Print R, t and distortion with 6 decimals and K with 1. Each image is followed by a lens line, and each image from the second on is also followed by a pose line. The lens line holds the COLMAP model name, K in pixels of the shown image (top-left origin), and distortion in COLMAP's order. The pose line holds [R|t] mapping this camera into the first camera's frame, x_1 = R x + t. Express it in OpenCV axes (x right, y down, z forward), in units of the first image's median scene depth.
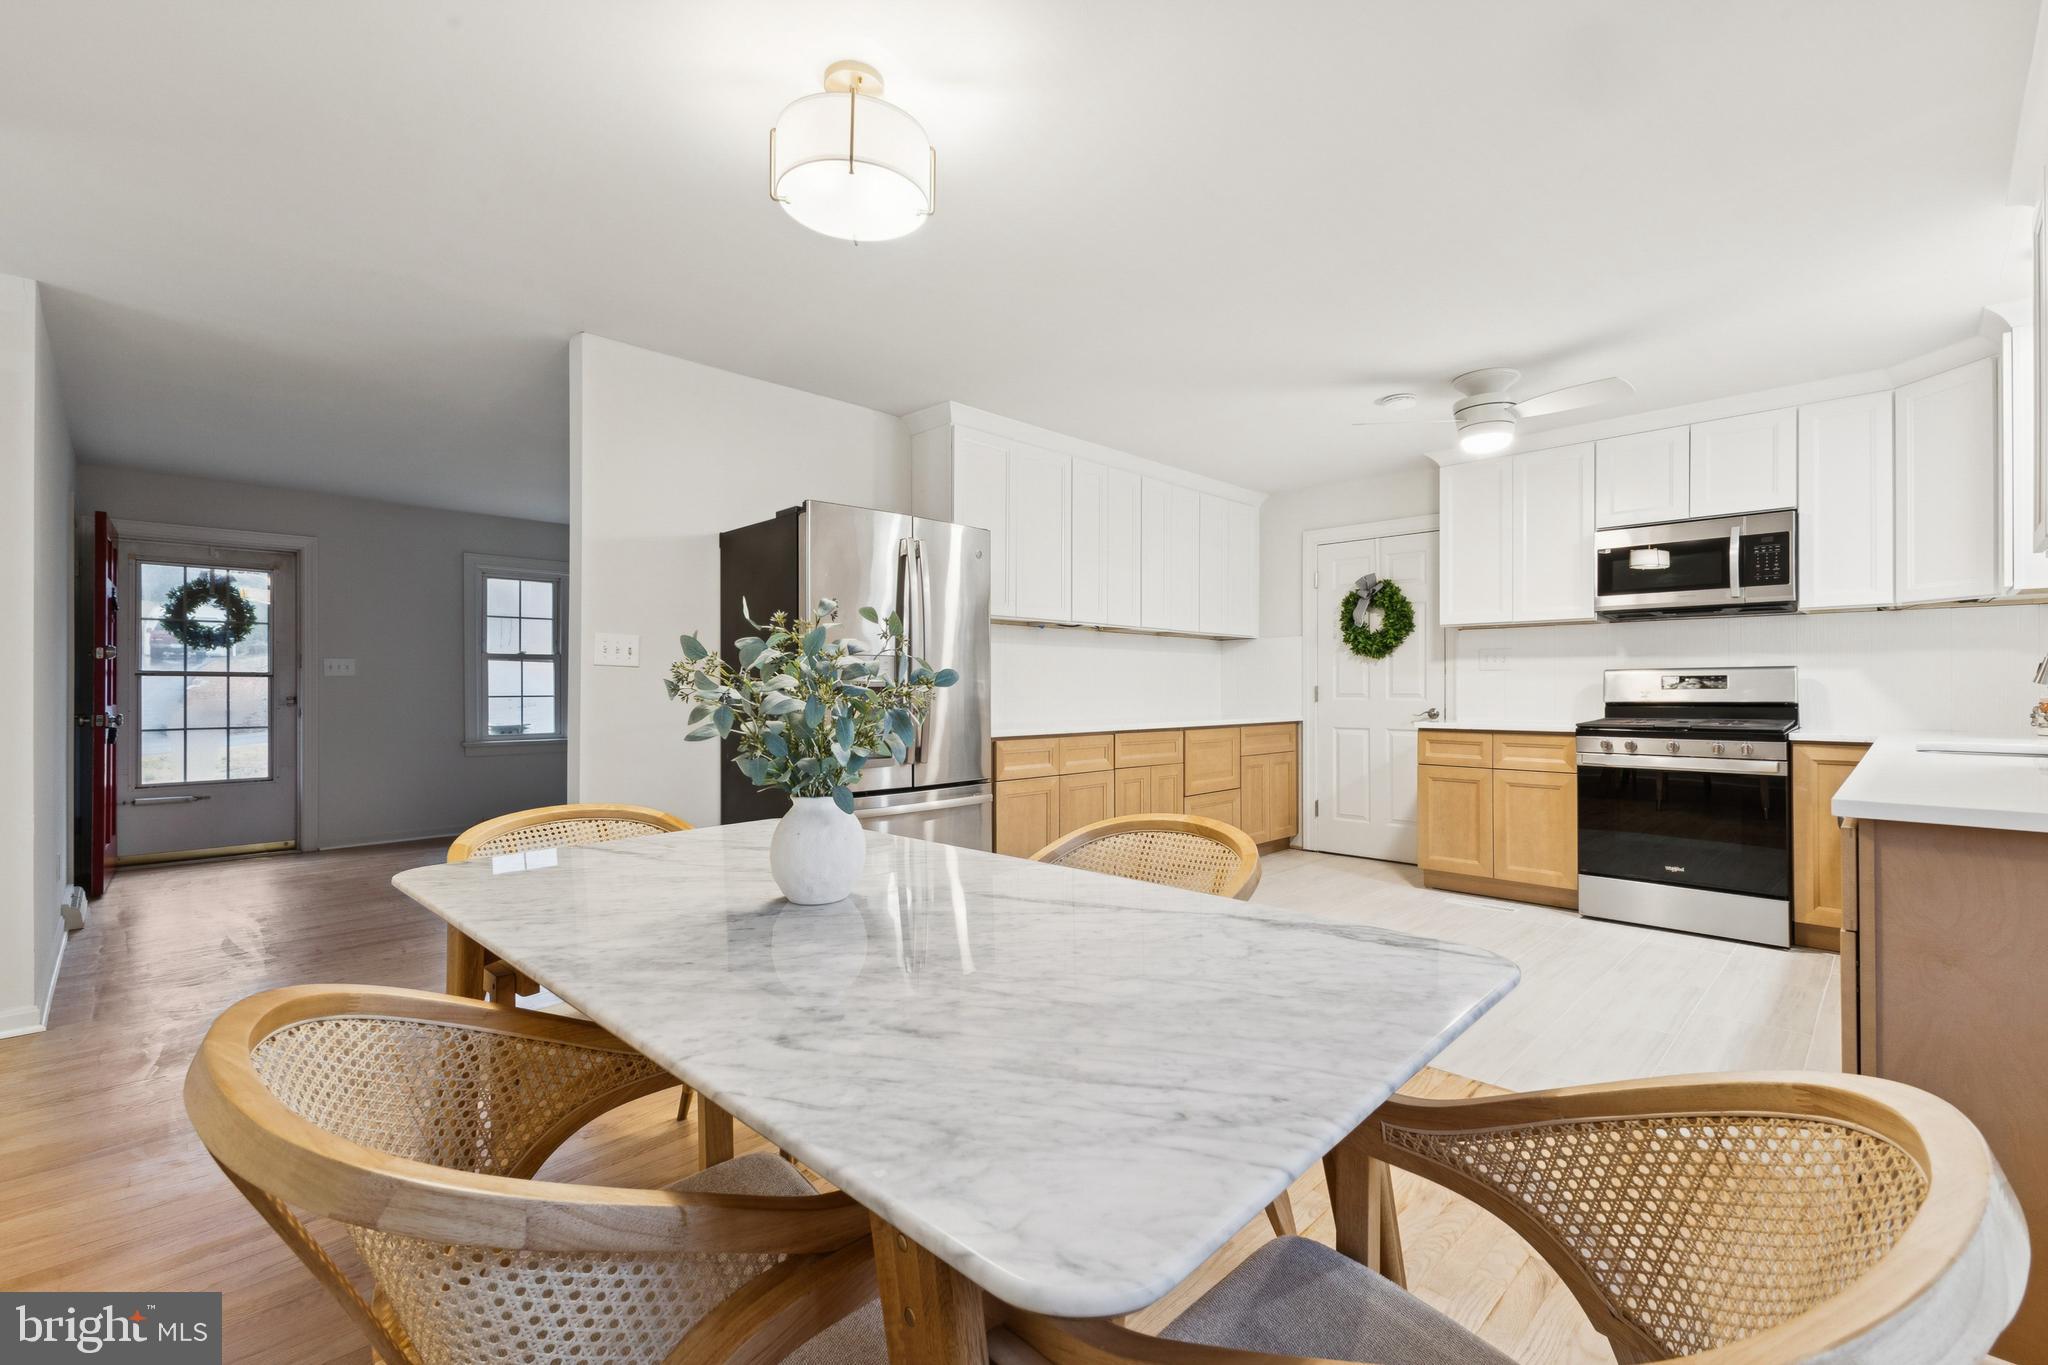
lens RADIAL K [[886.5, 0, 1021.3], [0, 886.5, 687.8], [0, 0, 1]] dist [0.018923, -0.004957]
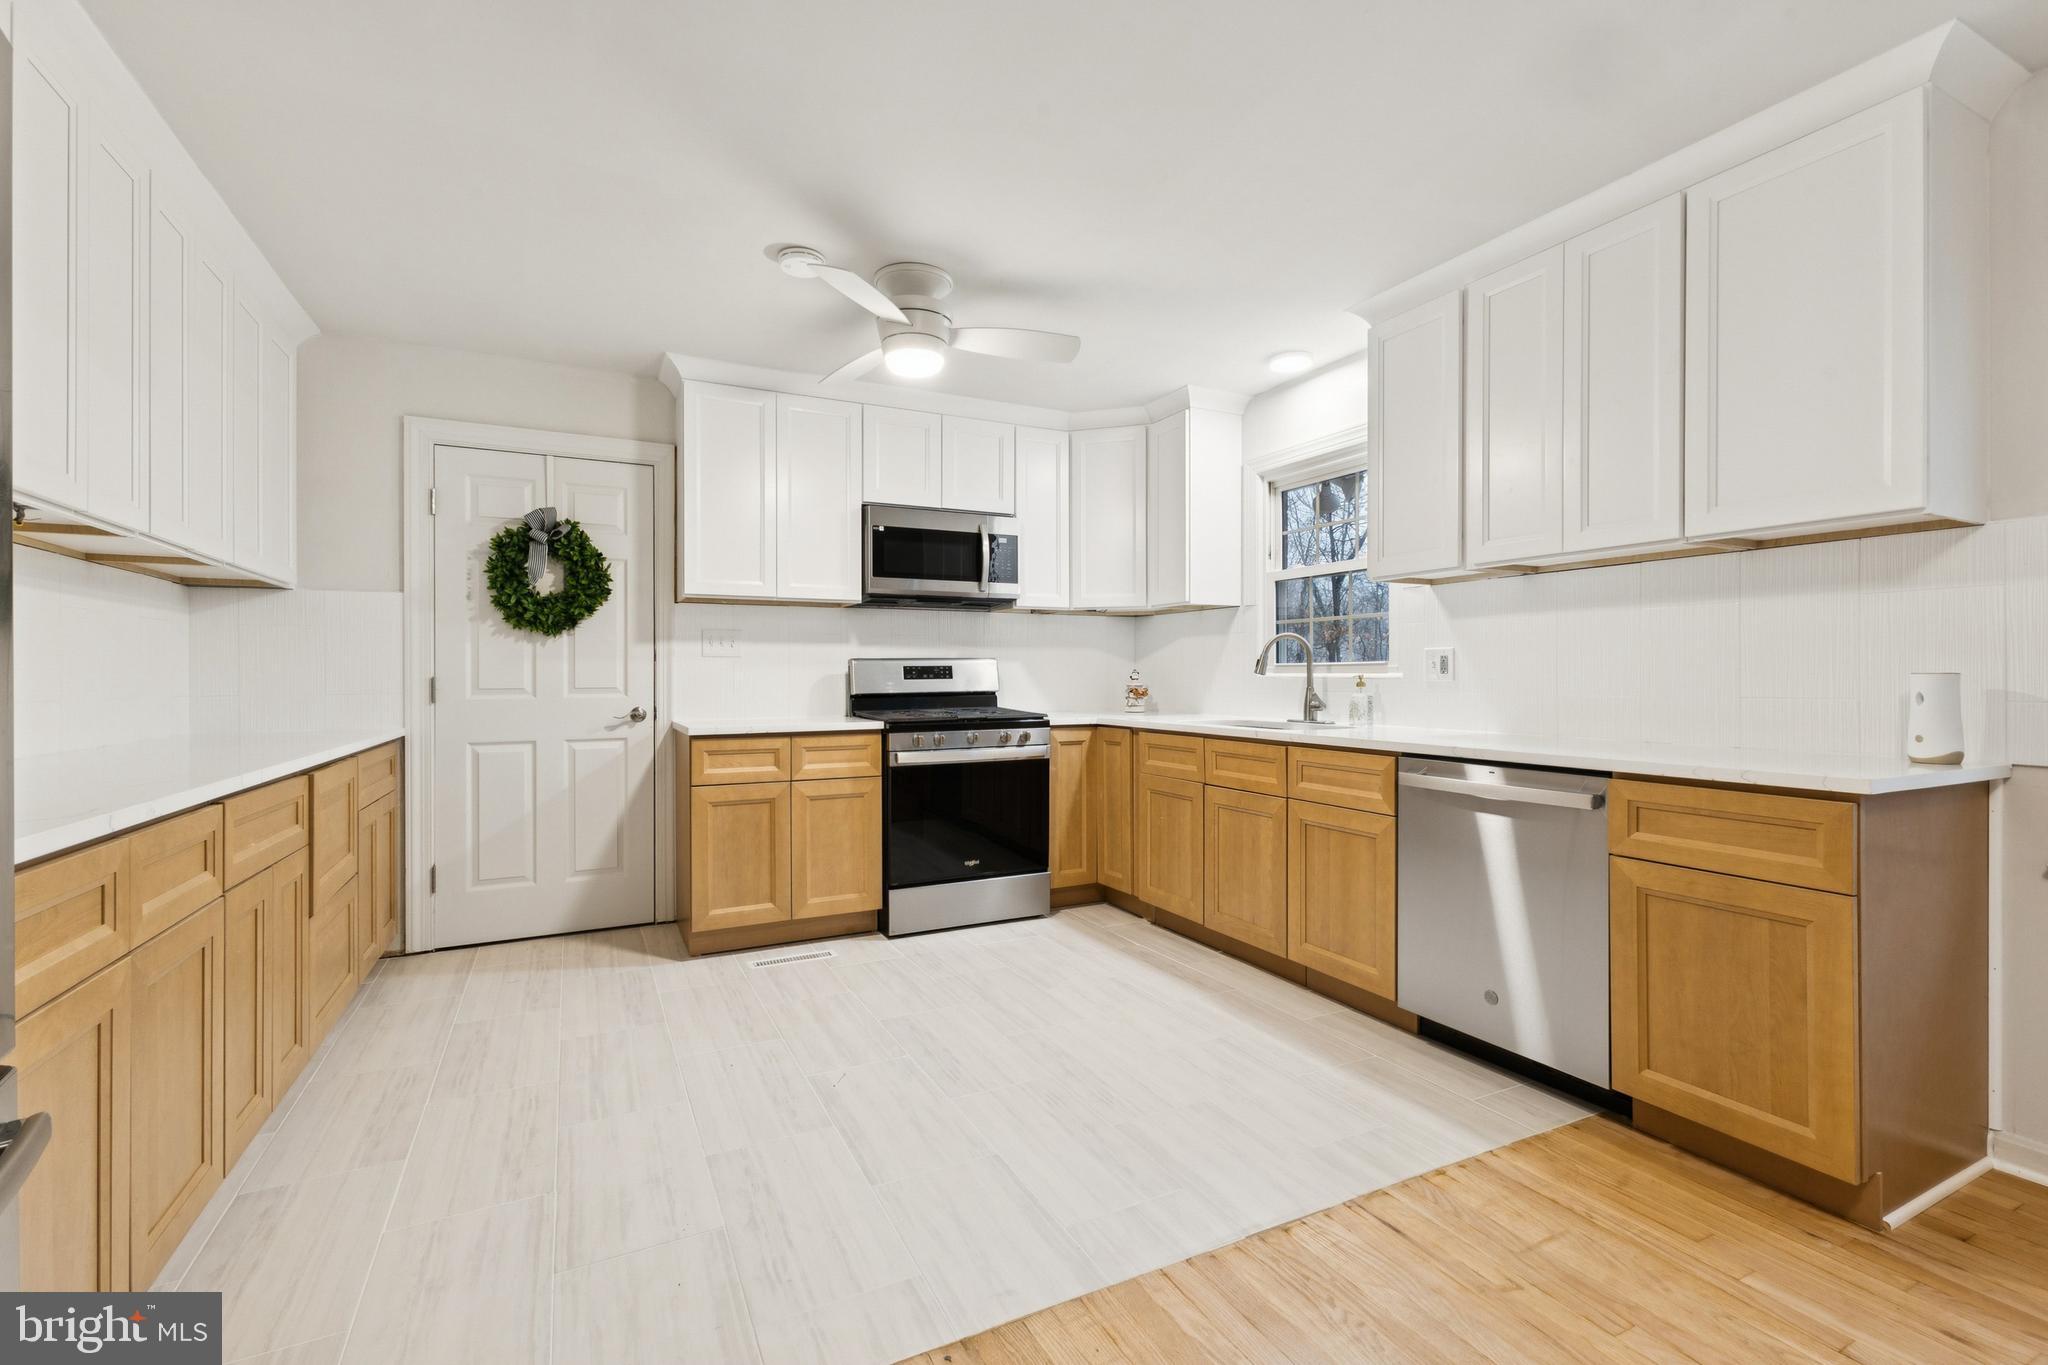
lens RADIAL K [[886.4, 0, 1024.0], [0, 886.4, 682.5], [0, 0, 1]] dist [0.001081, -0.000057]
pose [[0.310348, -0.007261, 0.950595, -0.154449], [0.003126, 0.999973, 0.006618, -0.001368], [-0.950618, 0.000917, 0.310362, 0.567222]]
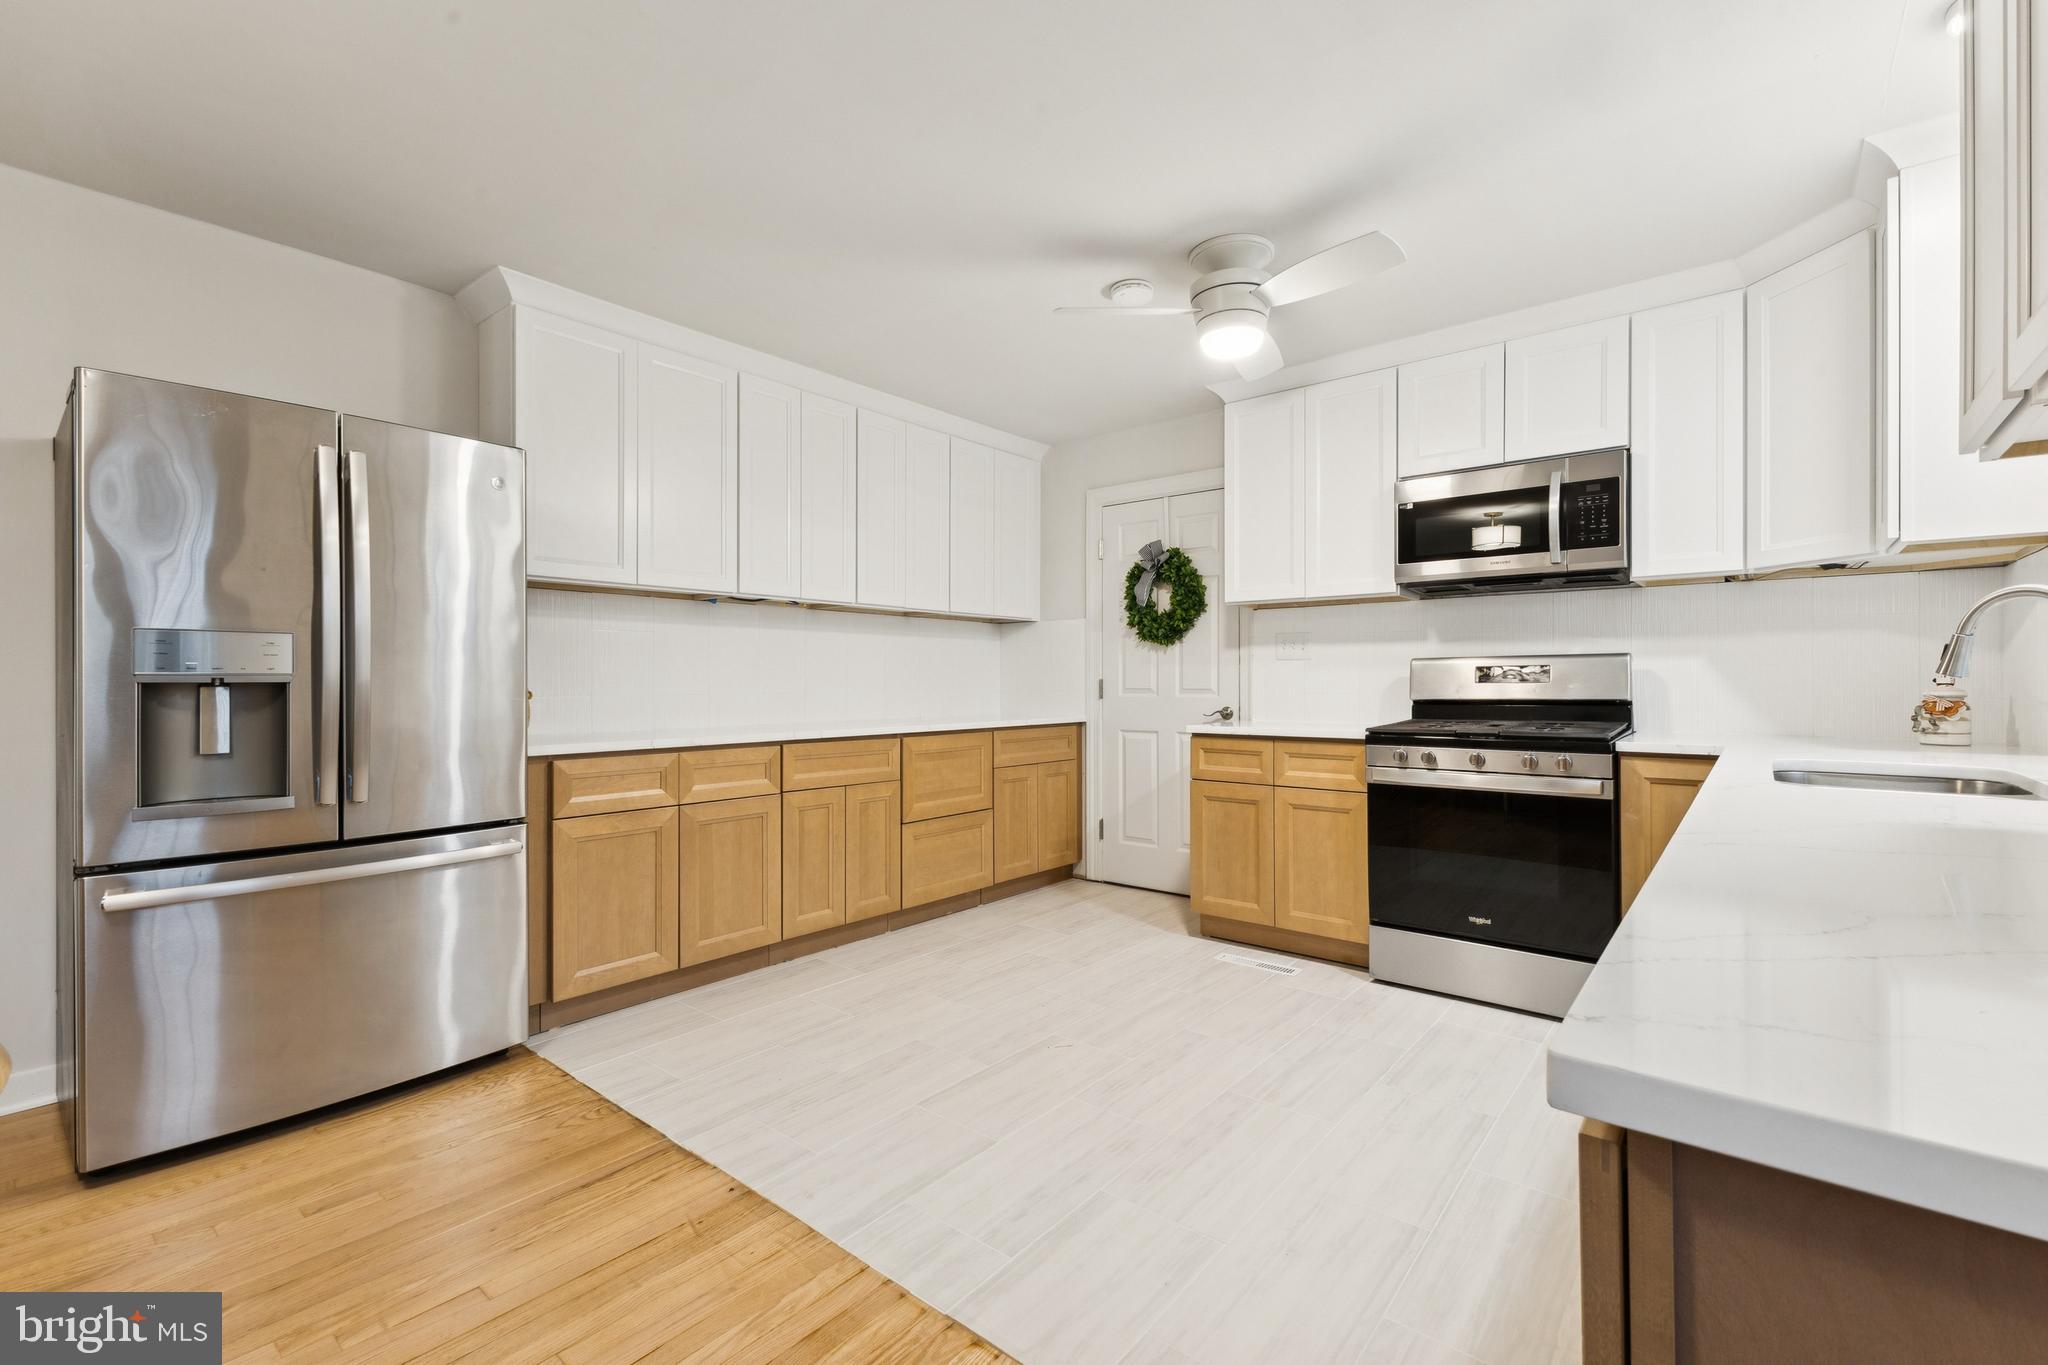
lens RADIAL K [[898.3, 0, 1024.0], [0, 898.3, 682.5], [0, 0, 1]] dist [0.015638, -0.000643]
pose [[0.995253, -0.001701, 0.097311, 0.239287], [0.001531, 0.999997, 0.001817, -0.000970], [-0.097314, -0.001659, 0.995252, 0.243923]]
